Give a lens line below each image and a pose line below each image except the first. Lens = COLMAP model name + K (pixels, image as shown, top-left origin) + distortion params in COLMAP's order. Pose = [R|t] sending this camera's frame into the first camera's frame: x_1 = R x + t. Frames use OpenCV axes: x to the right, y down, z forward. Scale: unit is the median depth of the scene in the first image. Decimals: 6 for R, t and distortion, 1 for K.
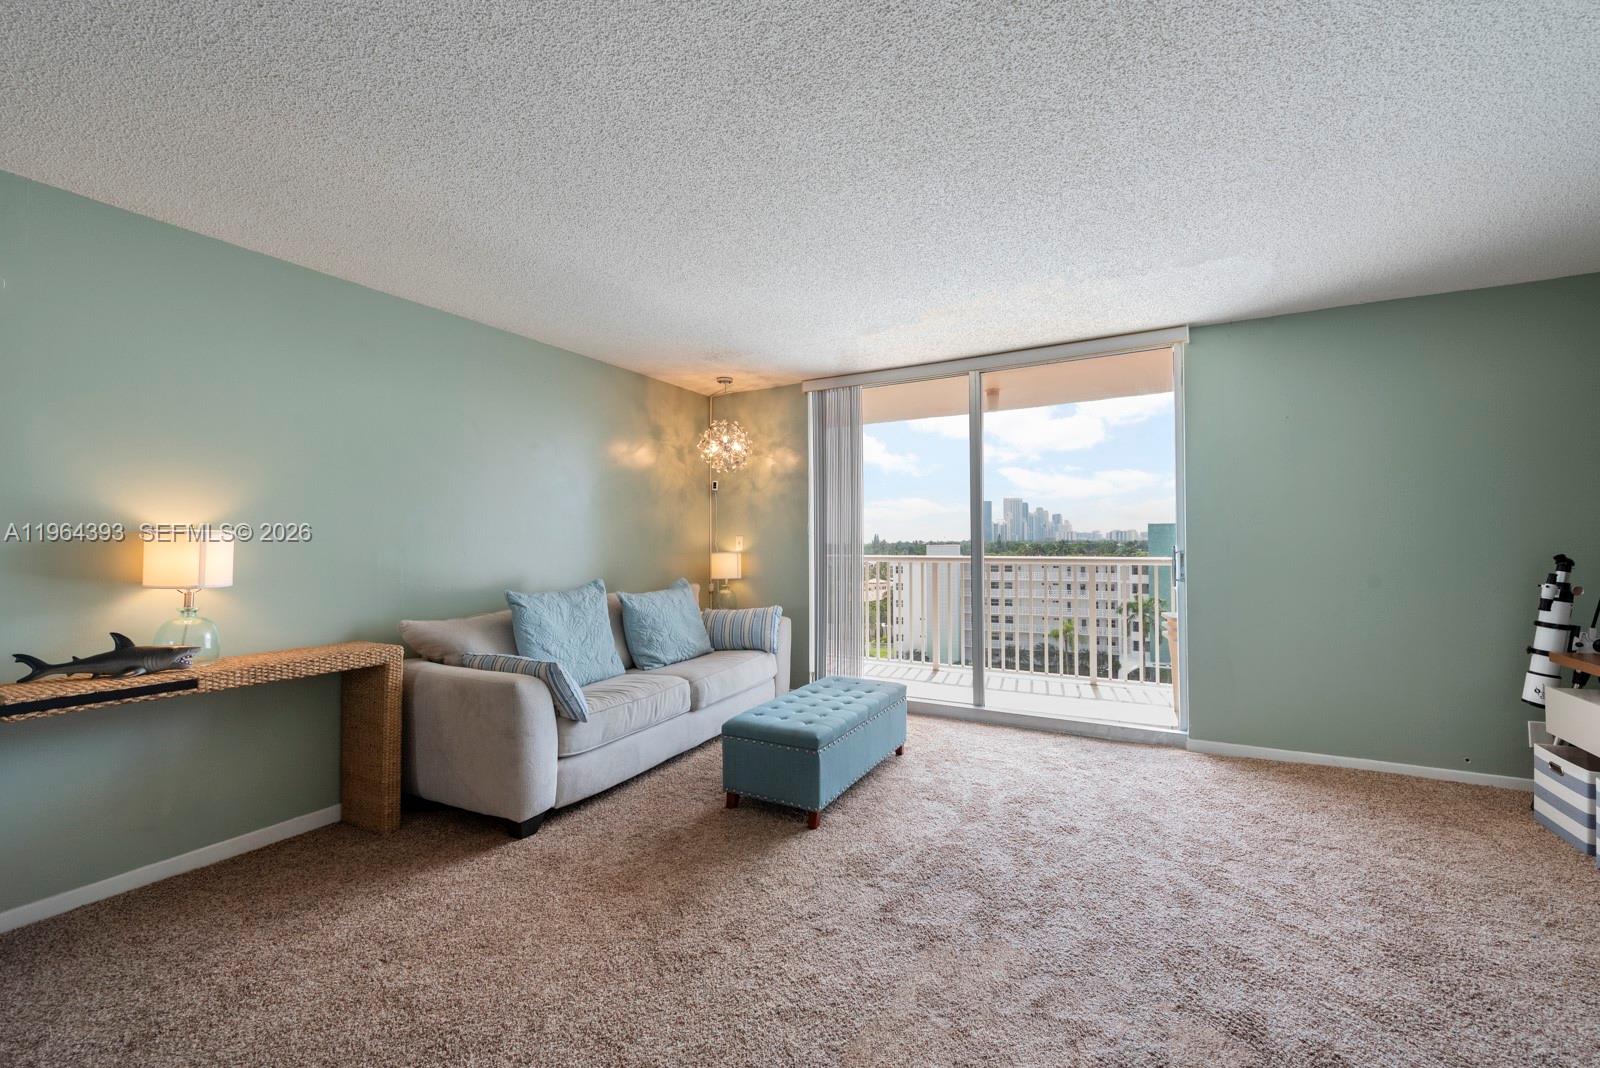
lens RADIAL K [[628.1, 0, 800.0], [0, 628.1, 534.0], [0, 0, 1]] dist [-0.000004, -0.000069]
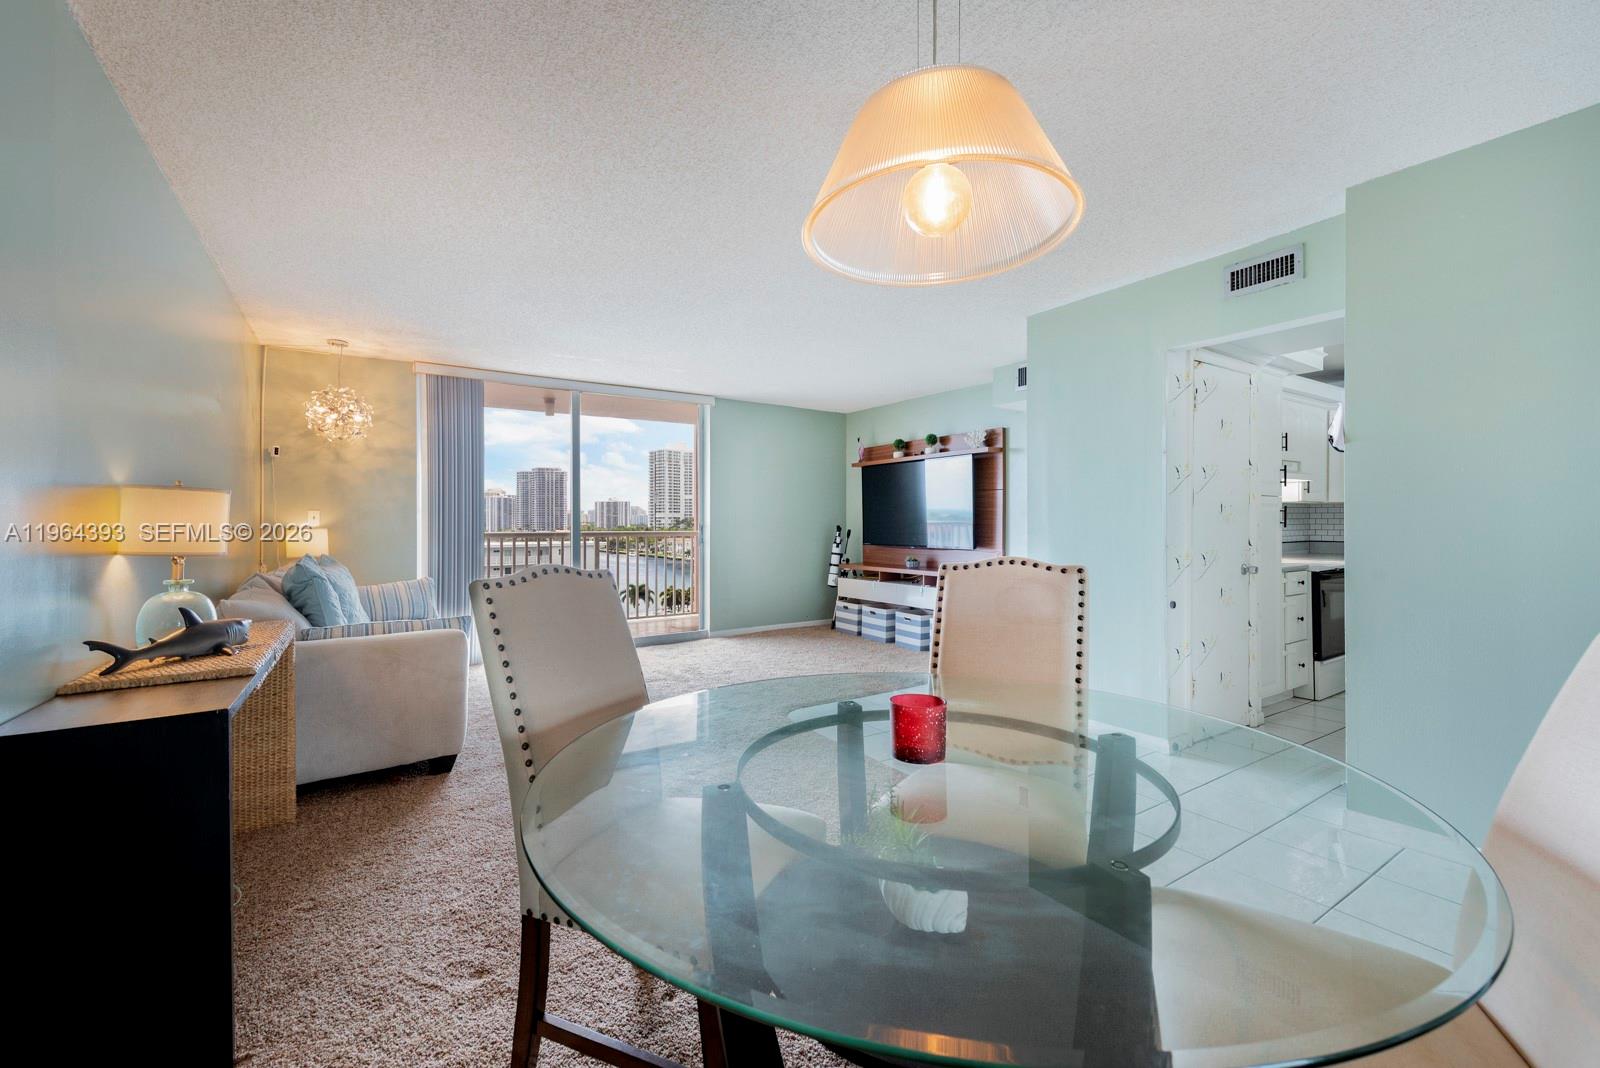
lens RADIAL K [[646.7, 0, 775.3], [0, 646.7, 517.9], [0, 0, 1]] dist [-0.001670, -0.000566]
pose [[0.504954, 0.013592, 0.863039, -1.143744], [-0.011294, 0.999894, -0.009140, 0.030676], [-0.863073, -0.005132, 0.505054, -0.081523]]
